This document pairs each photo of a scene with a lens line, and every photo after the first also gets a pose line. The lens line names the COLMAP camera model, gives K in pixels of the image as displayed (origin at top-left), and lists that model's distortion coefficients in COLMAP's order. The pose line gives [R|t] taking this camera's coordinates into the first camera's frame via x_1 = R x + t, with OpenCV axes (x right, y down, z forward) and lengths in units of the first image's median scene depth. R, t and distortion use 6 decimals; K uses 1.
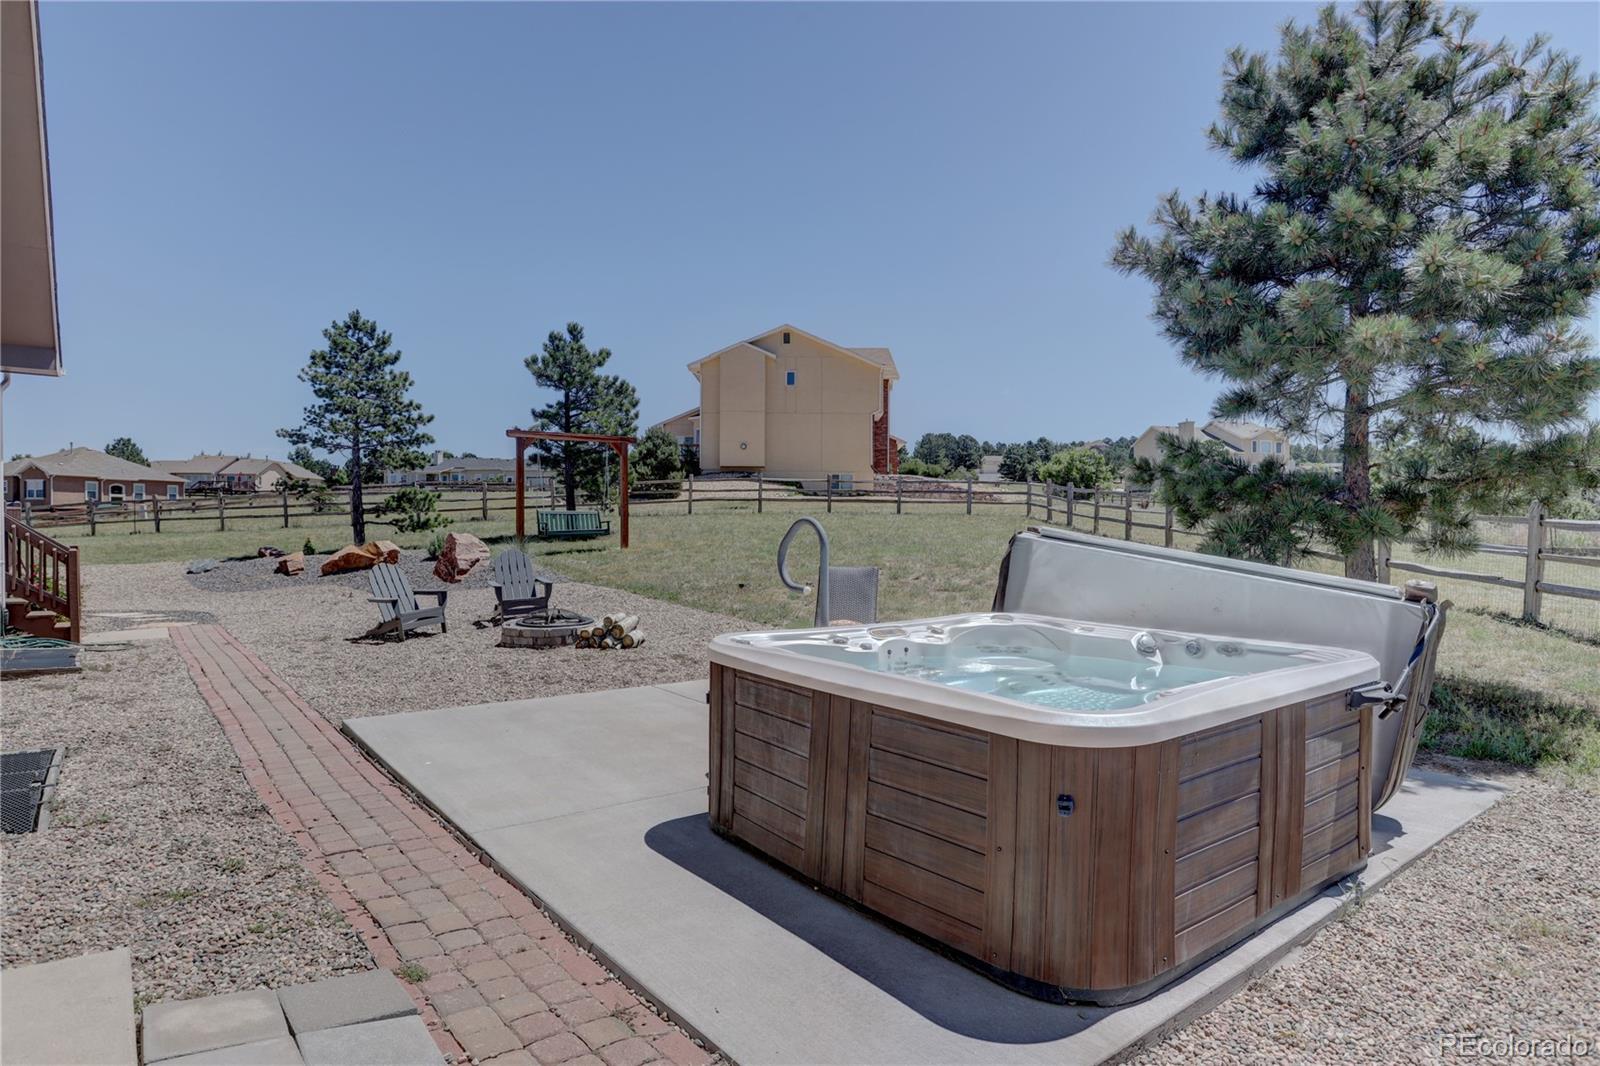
lens RADIAL K [[912.6, 0, 800.0], [0, 912.6, 533.0], [0, 0, 1]] dist [-0.001313, -0.000278]
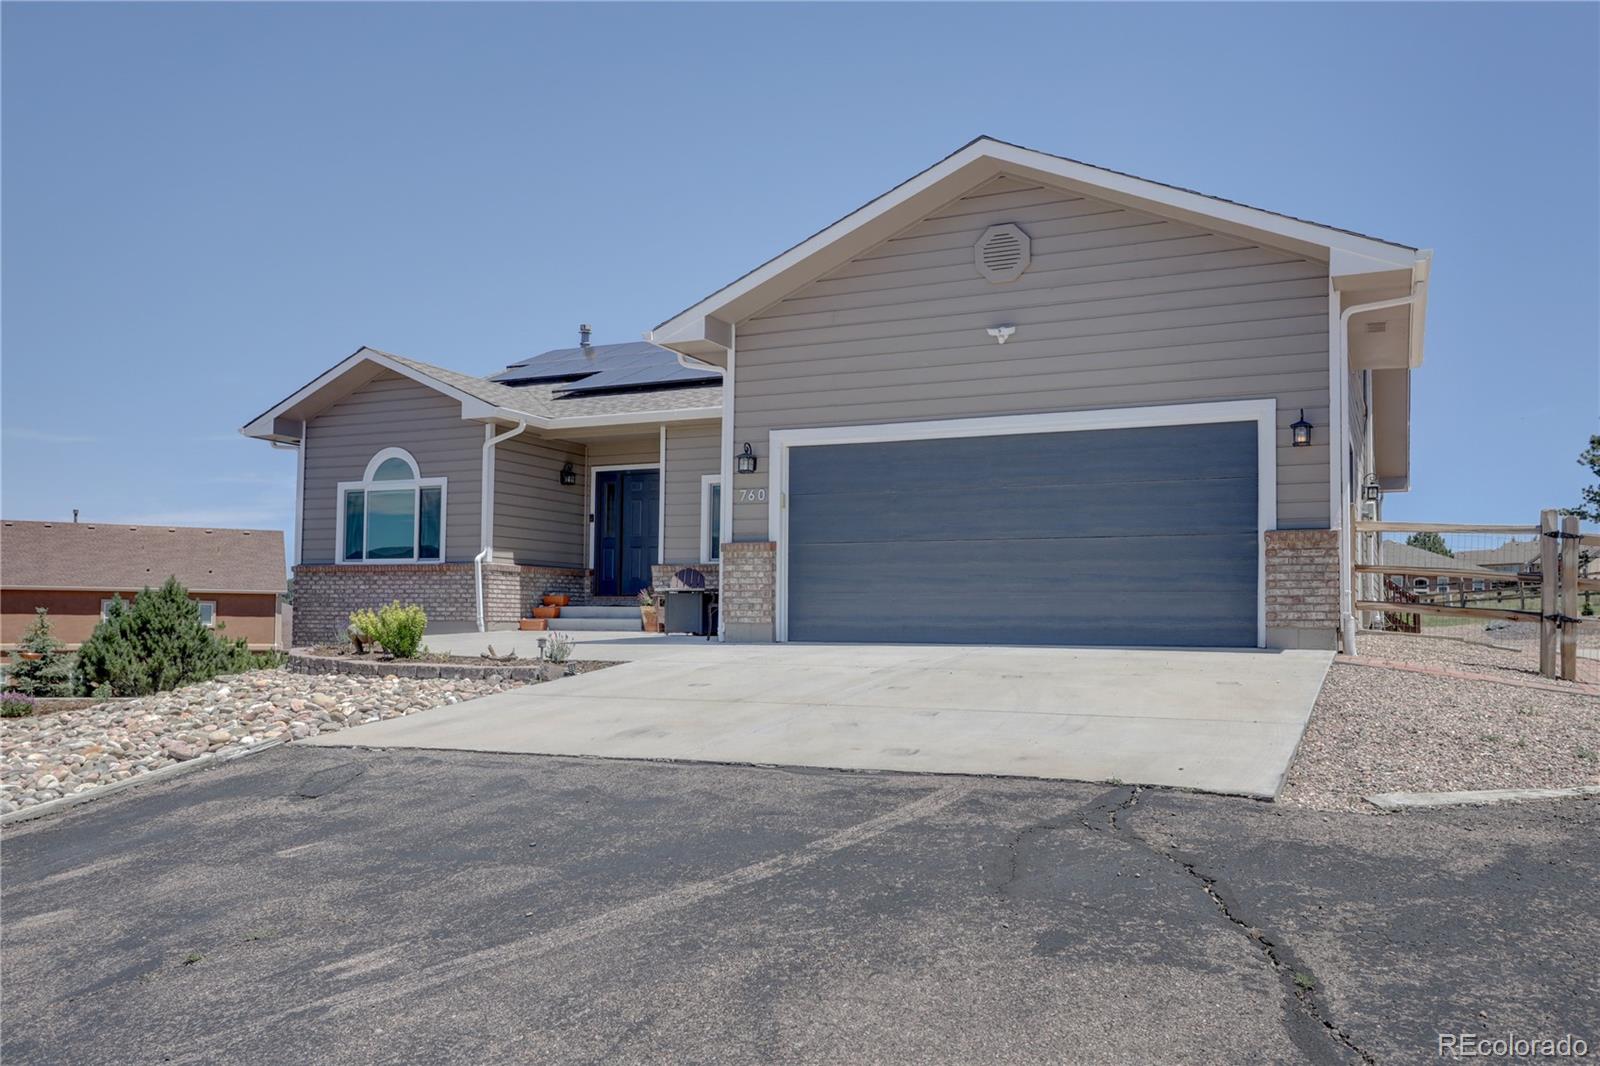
lens RADIAL K [[1300.1, 0, 800.0], [0, 1300.1, 533.0], [0, 0, 1]] dist [0.056194, 0.001161]
pose [[0.472967, -0.057377, -0.879210, 0.173922], [-0.023661, 0.996690, -0.077772, 0.027299], [0.880762, 0.057586, 0.470044, -0.247656]]
